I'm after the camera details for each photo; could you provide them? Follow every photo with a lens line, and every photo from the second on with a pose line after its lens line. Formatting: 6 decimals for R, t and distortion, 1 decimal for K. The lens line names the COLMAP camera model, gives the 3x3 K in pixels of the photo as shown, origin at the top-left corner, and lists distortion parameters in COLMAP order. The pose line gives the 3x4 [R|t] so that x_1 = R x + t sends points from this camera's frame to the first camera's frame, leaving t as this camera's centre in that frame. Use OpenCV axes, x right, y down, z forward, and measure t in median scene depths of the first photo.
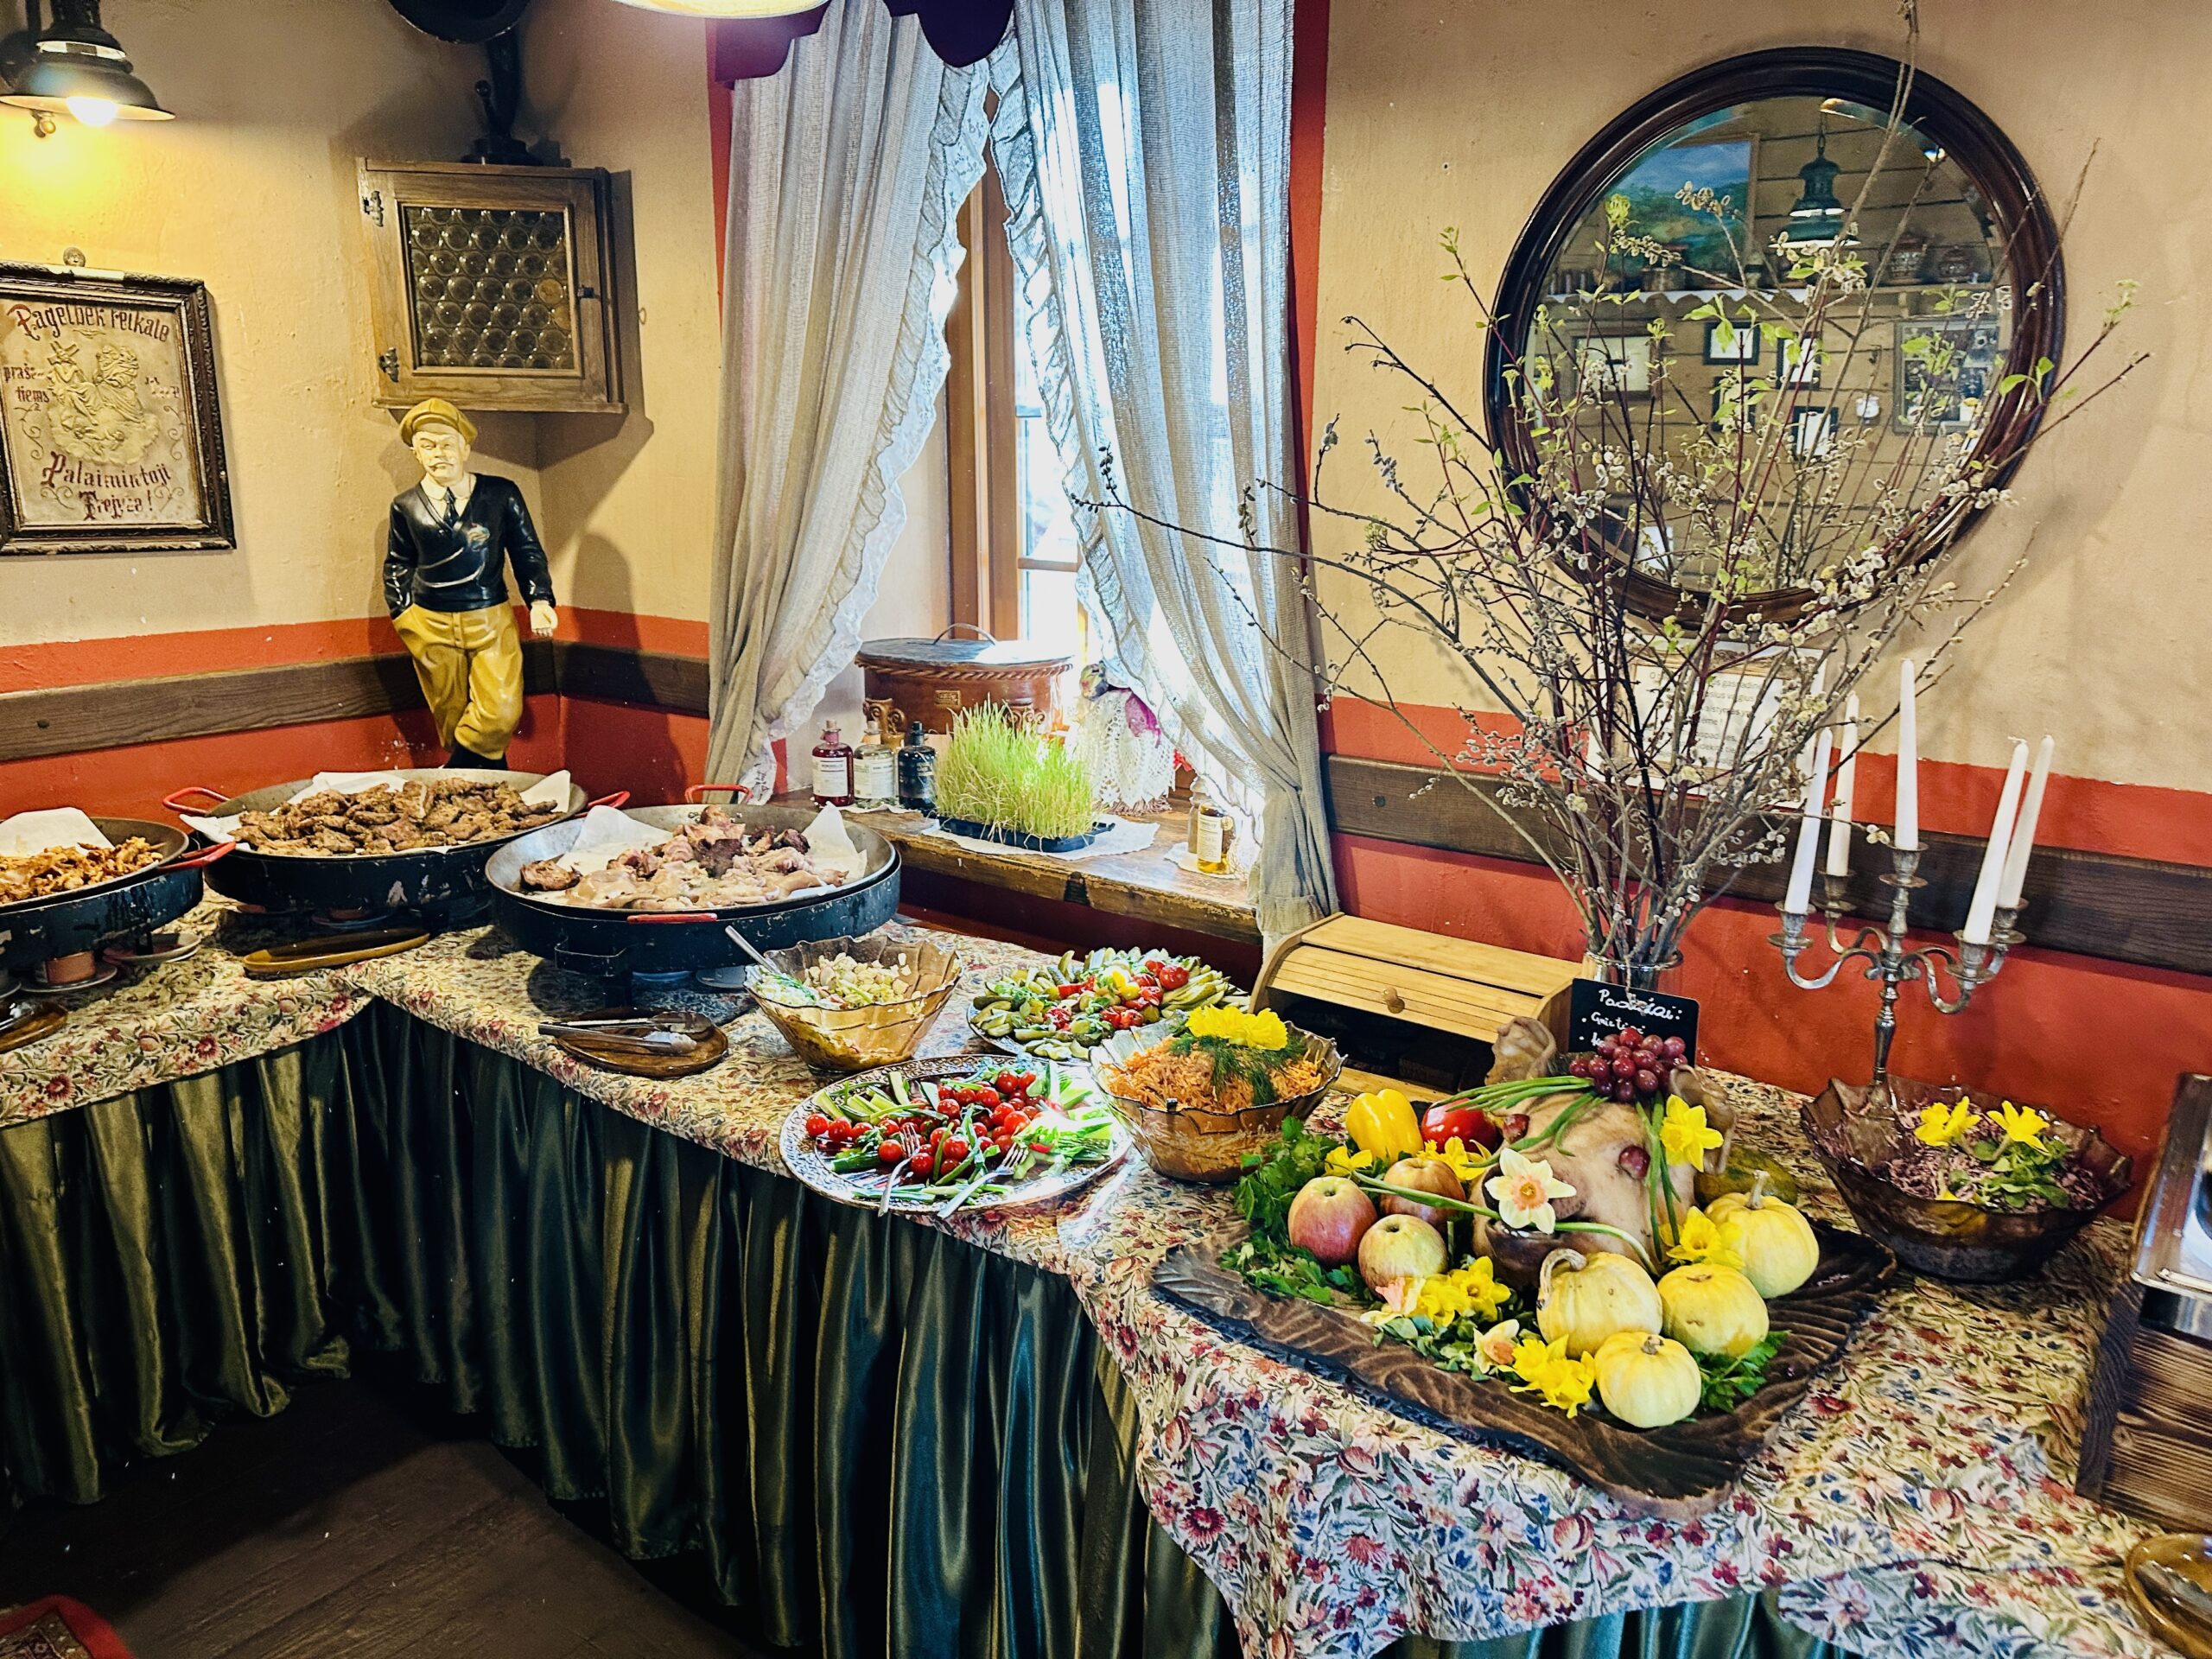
lens RADIAL K [[1510.7, 0, 1106.0], [0, 1510.7, 829.5], [0, 0, 1]] dist [0.048608, -0.076851]
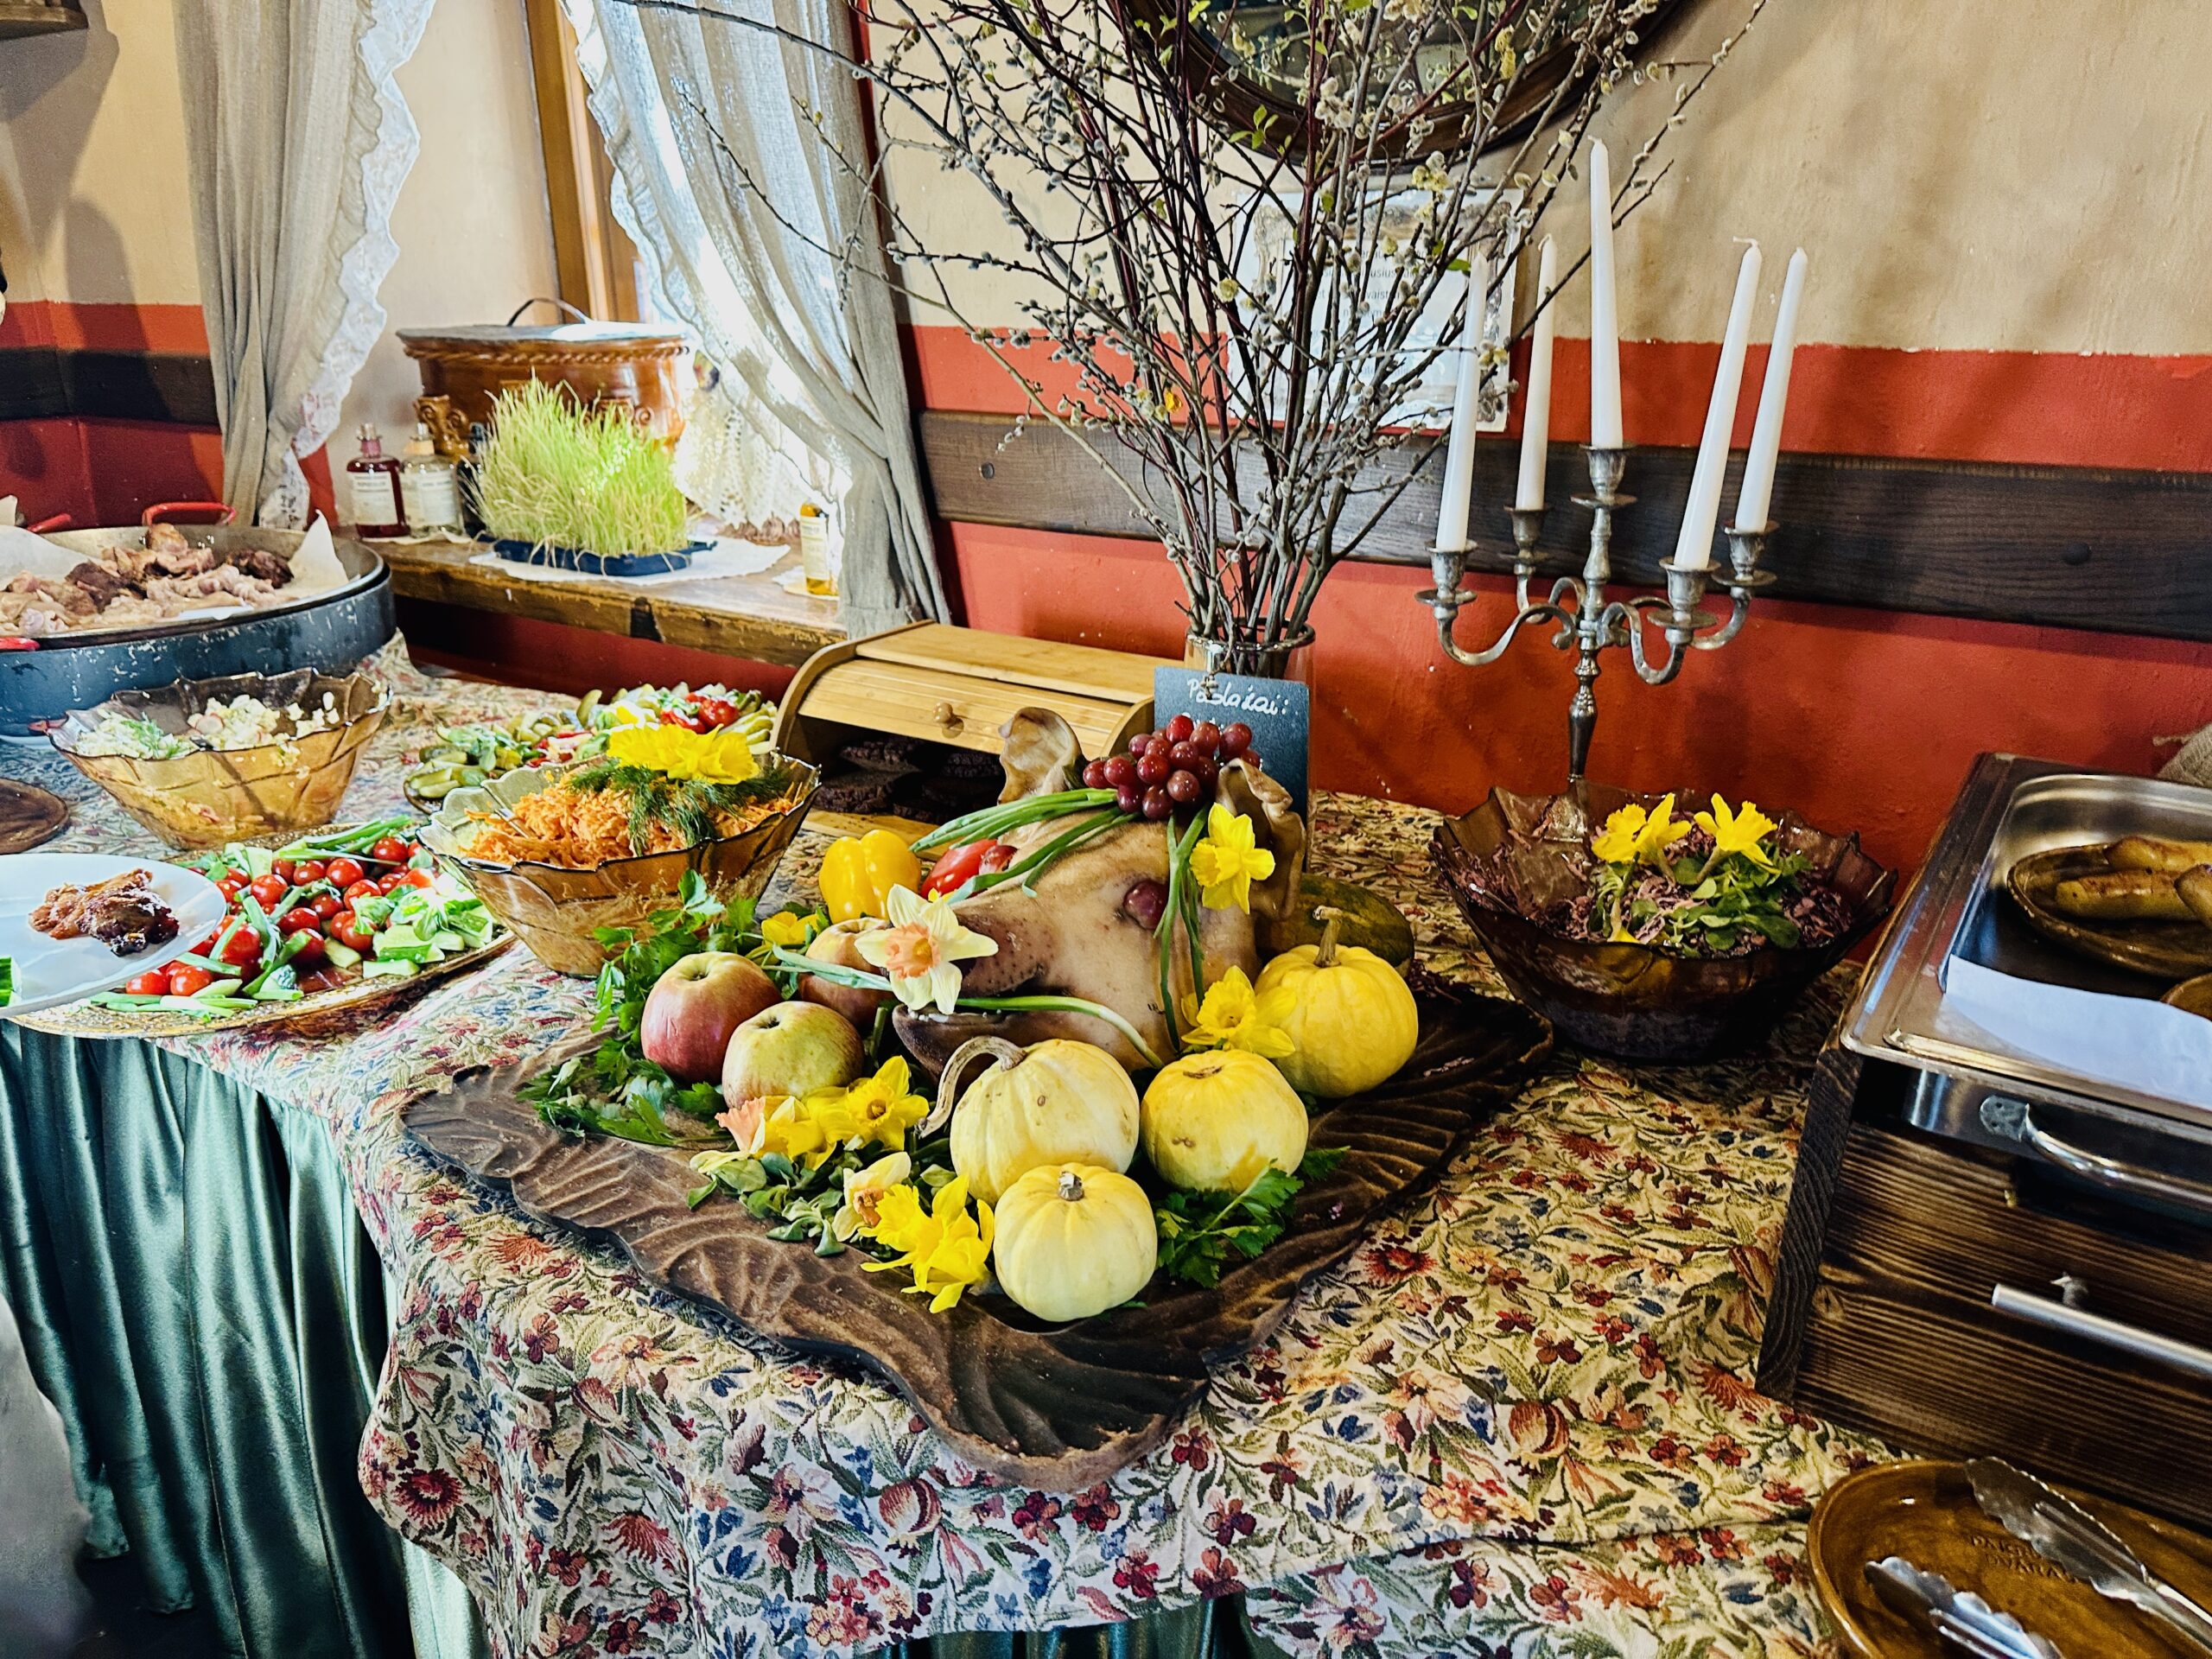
lens RADIAL K [[1535.0, 0, 1106.0], [0, 1535.0, 829.5], [0, 0, 1]] dist [0.048033, -0.094247]
pose [[0.997257, -0.034654, 0.065398, 0.310268], [0.027030, 0.993106, 0.114065, 0.120638], [-0.068900, -0.111984, 0.991318, 0.383617]]
